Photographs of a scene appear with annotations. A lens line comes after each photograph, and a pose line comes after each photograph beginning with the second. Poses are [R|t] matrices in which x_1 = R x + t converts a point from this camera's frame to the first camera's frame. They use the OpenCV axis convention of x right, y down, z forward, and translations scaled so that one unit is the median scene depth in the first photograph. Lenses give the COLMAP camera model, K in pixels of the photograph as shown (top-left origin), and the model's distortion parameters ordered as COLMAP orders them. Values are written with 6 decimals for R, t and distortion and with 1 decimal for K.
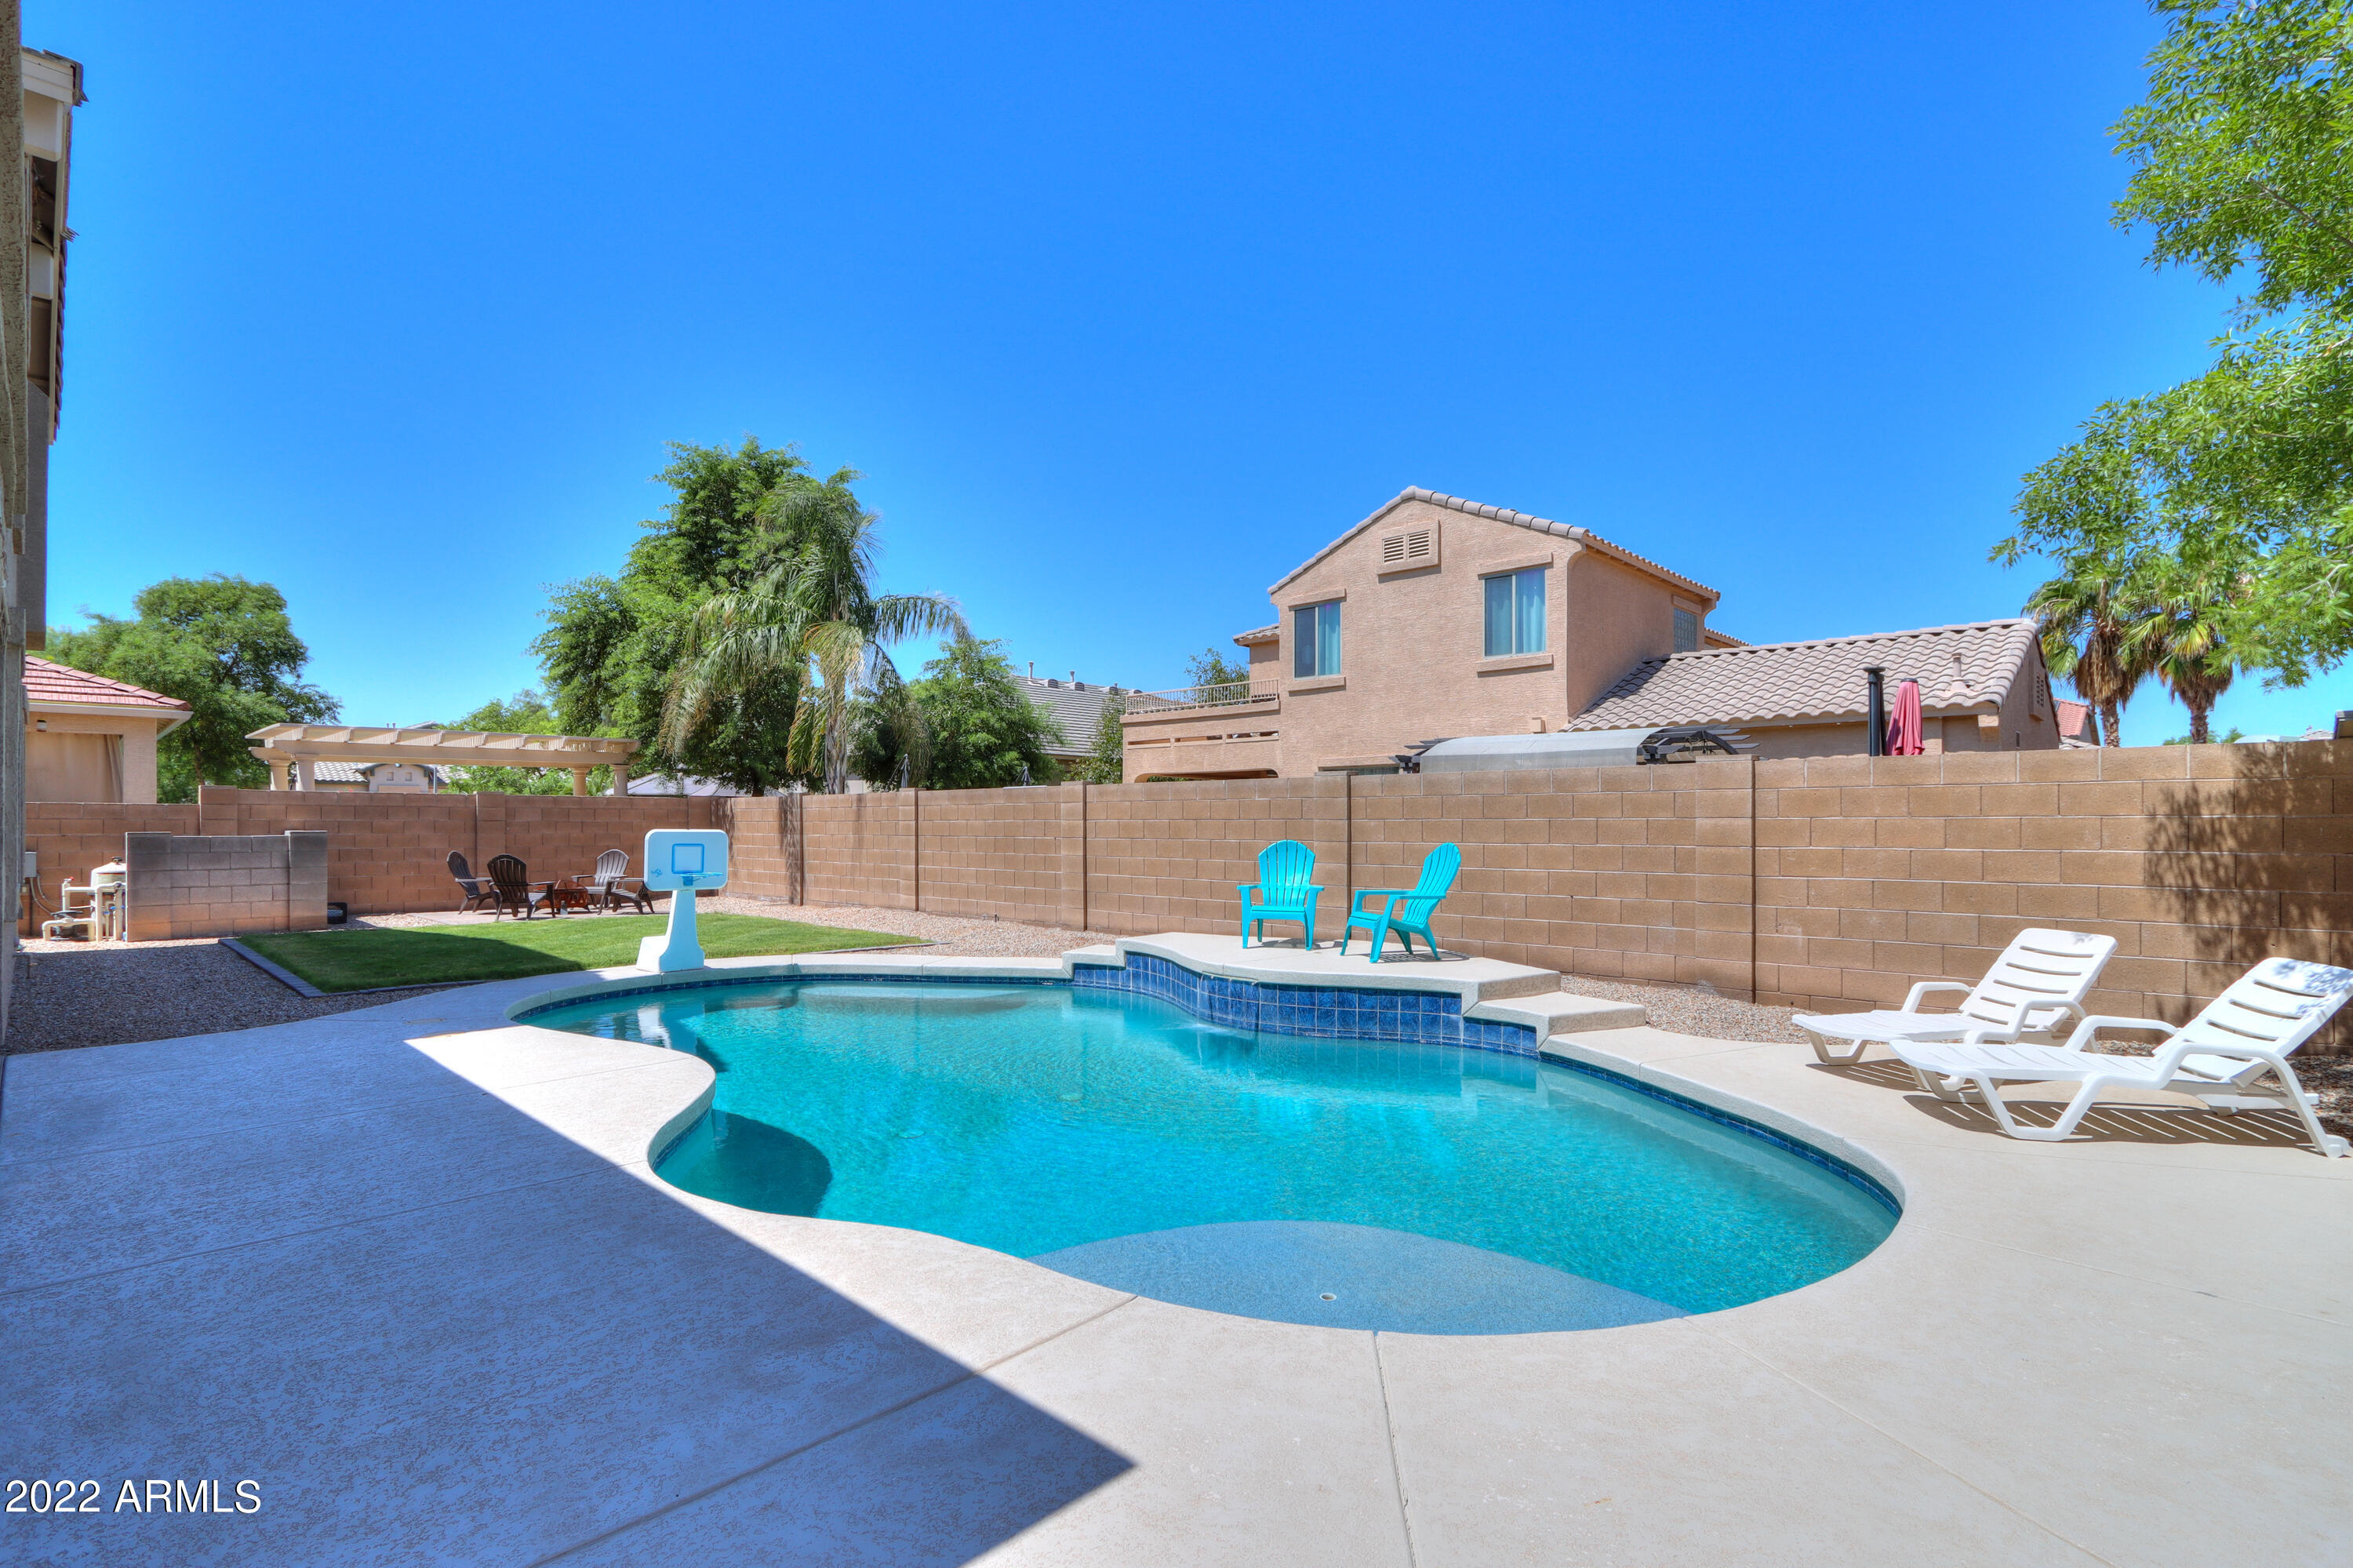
lens RADIAL K [[1119.2, 0, 1173.0], [0, 1119.2, 798.3], [0, 0, 1]] dist [-0.017935, 0.000393]
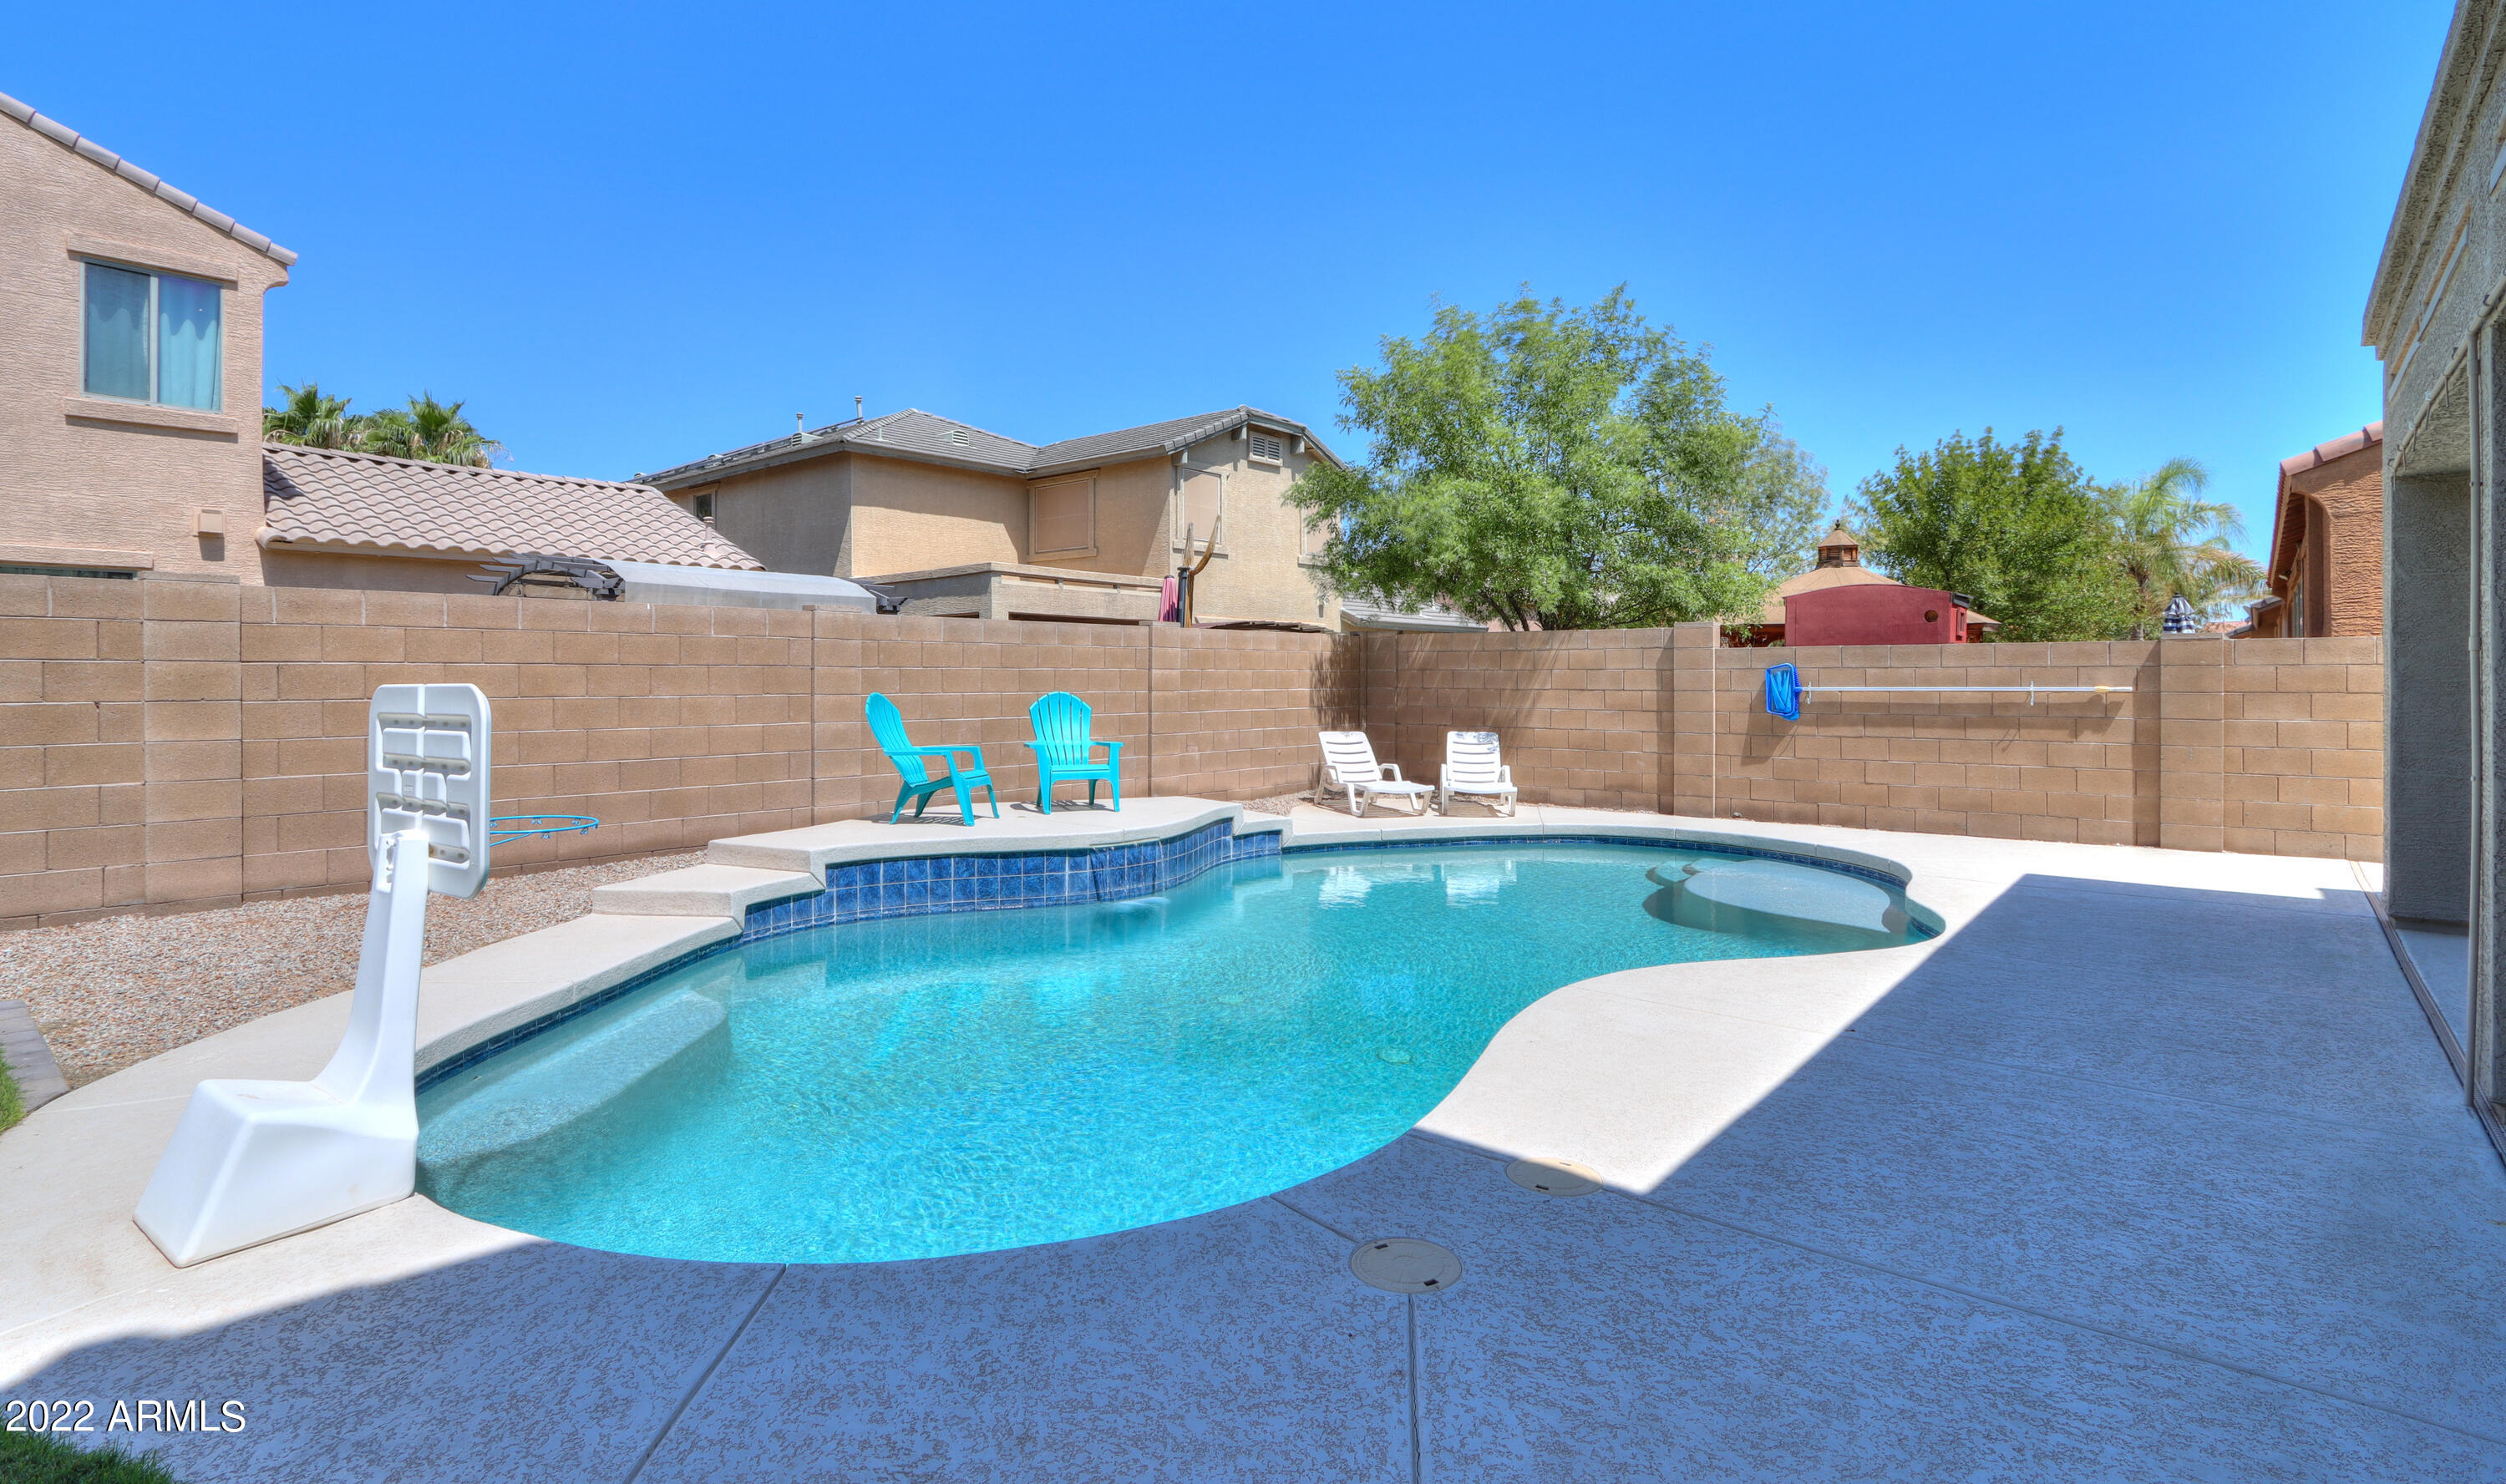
lens RADIAL K [[1214.9, 0, 1250.2], [0, 1214.9, 669.0], [0, 0, 1]] dist [-0.016280, 0.001174]
pose [[-0.068387, 0.005915, 0.997641, -0.736070], [-0.023828, 0.999687, -0.007560, 0.020271], [-0.997374, -0.024288, -0.068225, 0.770434]]
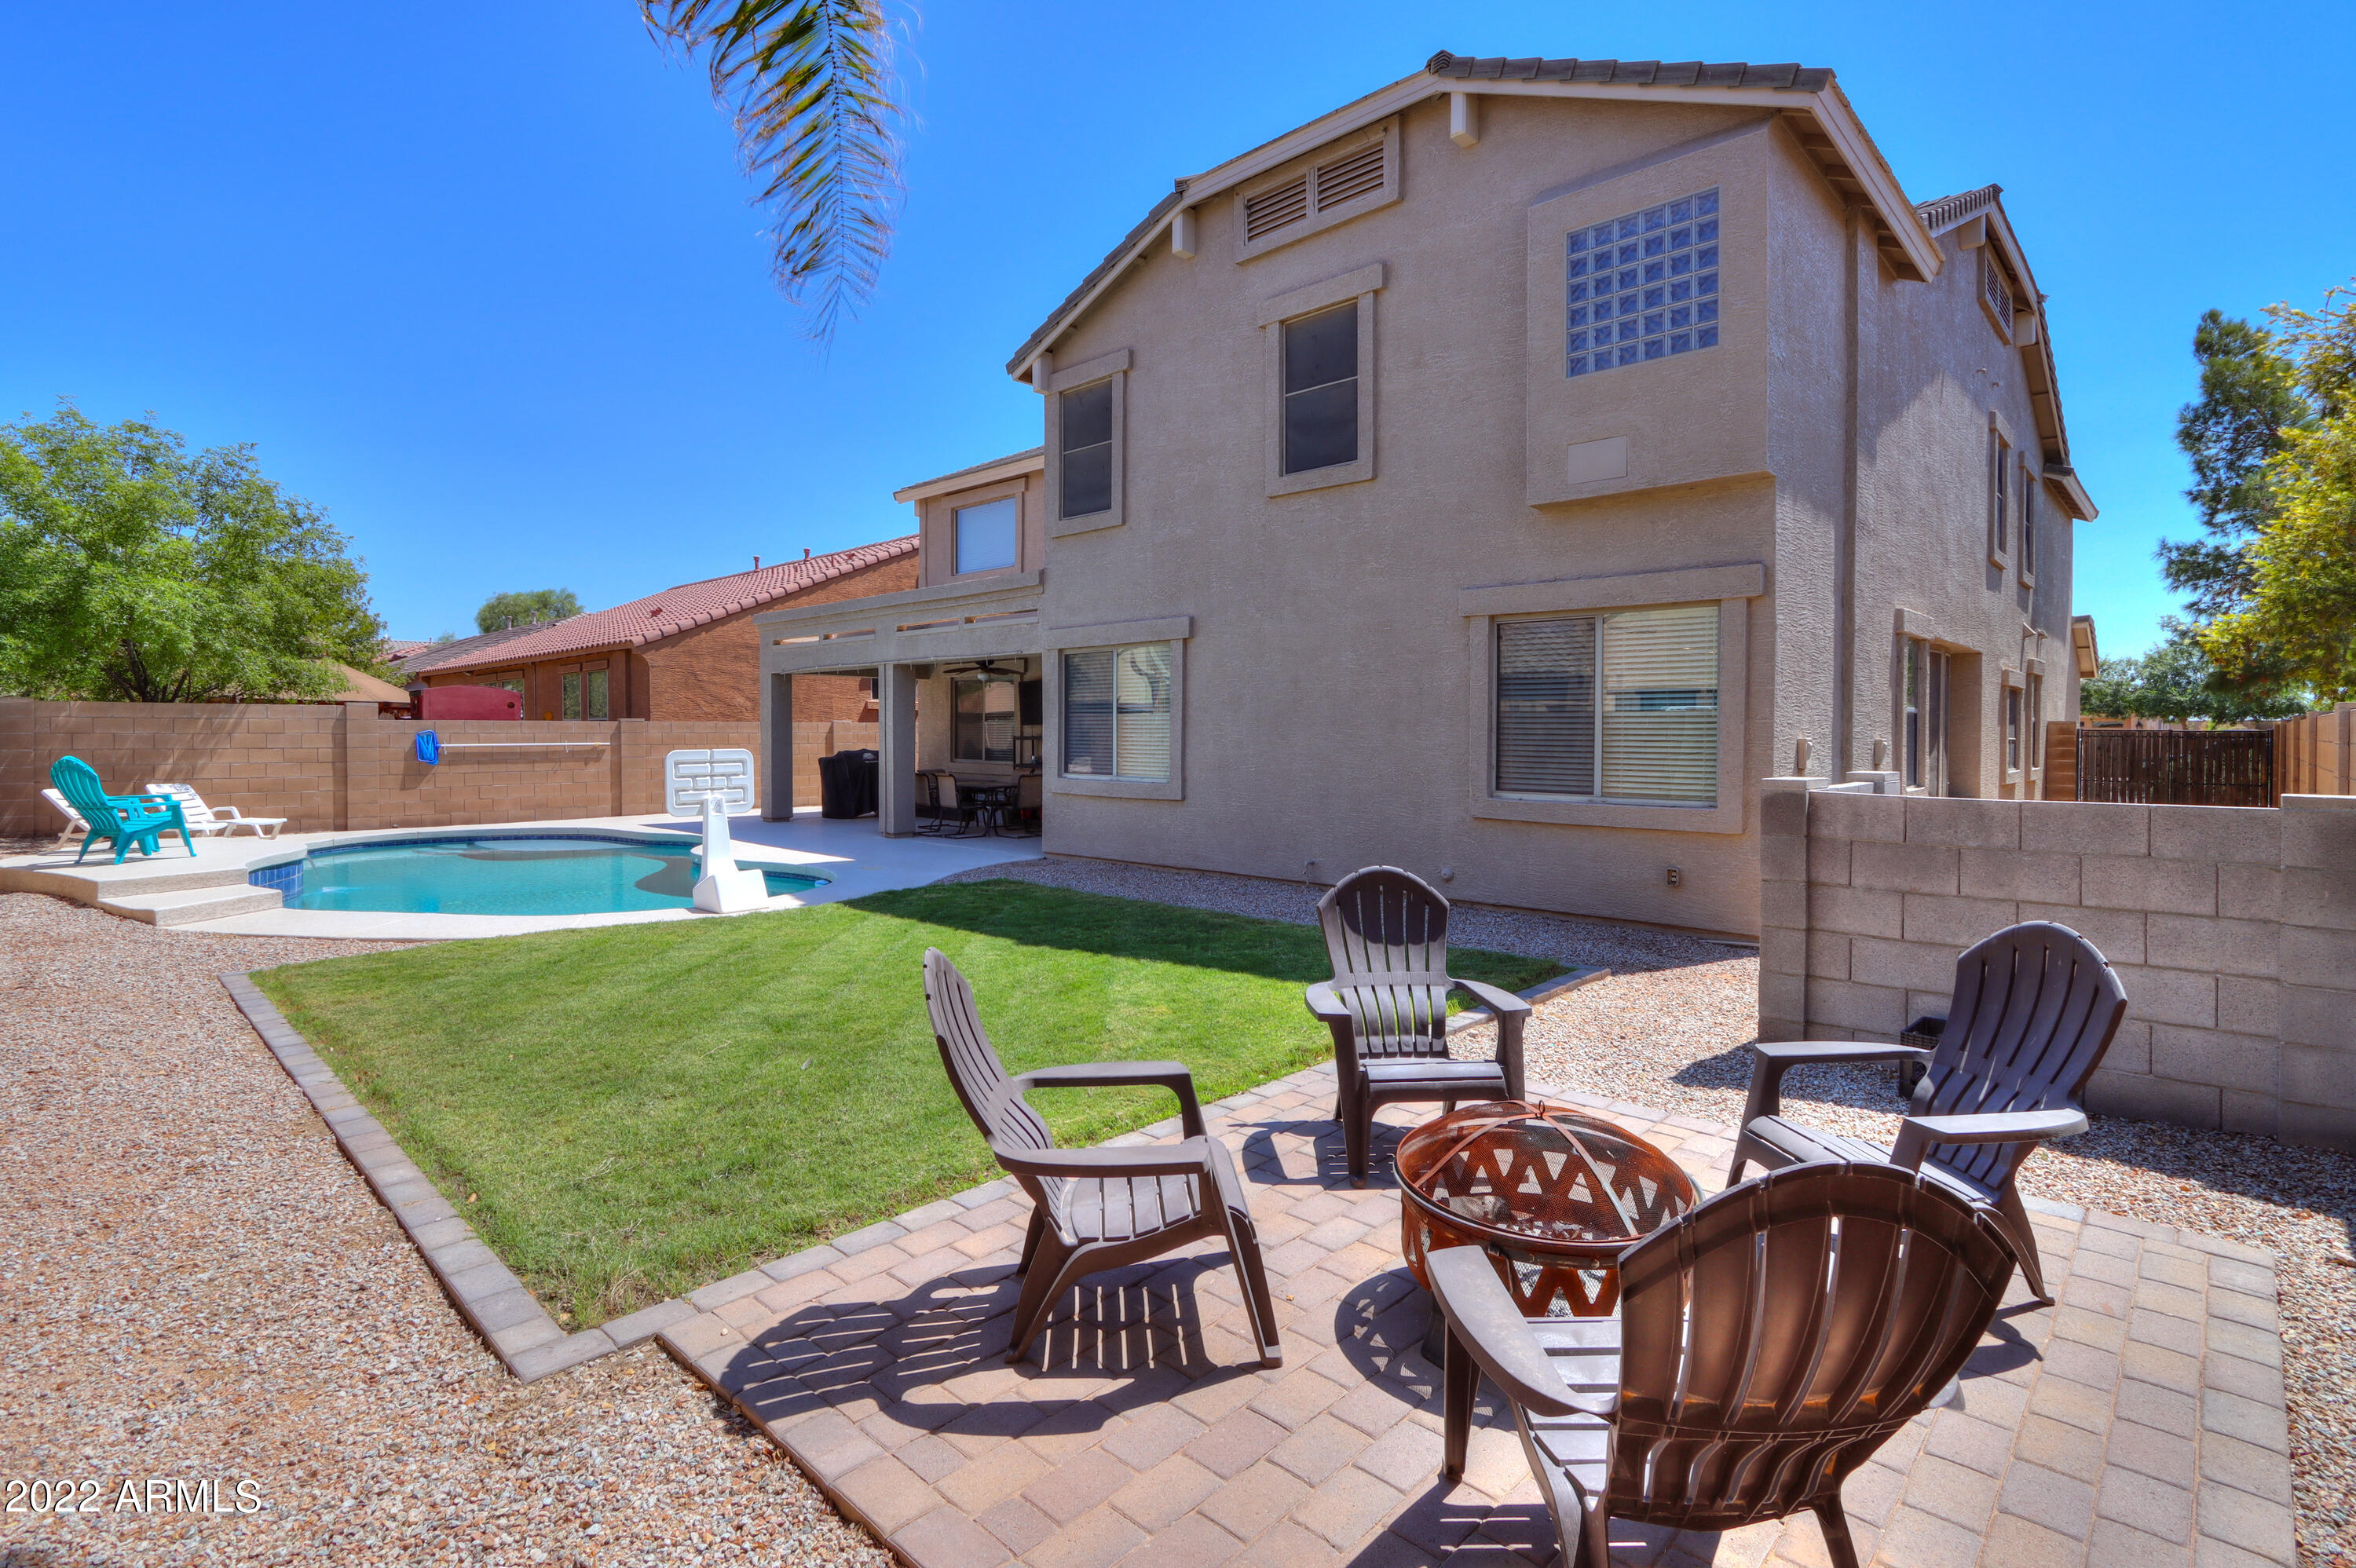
lens RADIAL K [[1100.3, 0, 1182.9], [0, 1100.3, 766.1], [0, 0, 1]] dist [-0.025567, -0.000049]
pose [[-0.999869, -0.003442, -0.015835, -0.773716], [-0.003567, 0.999962, 0.007919, 0.031471], [0.015807, 0.007975, -0.999843, 1.827366]]
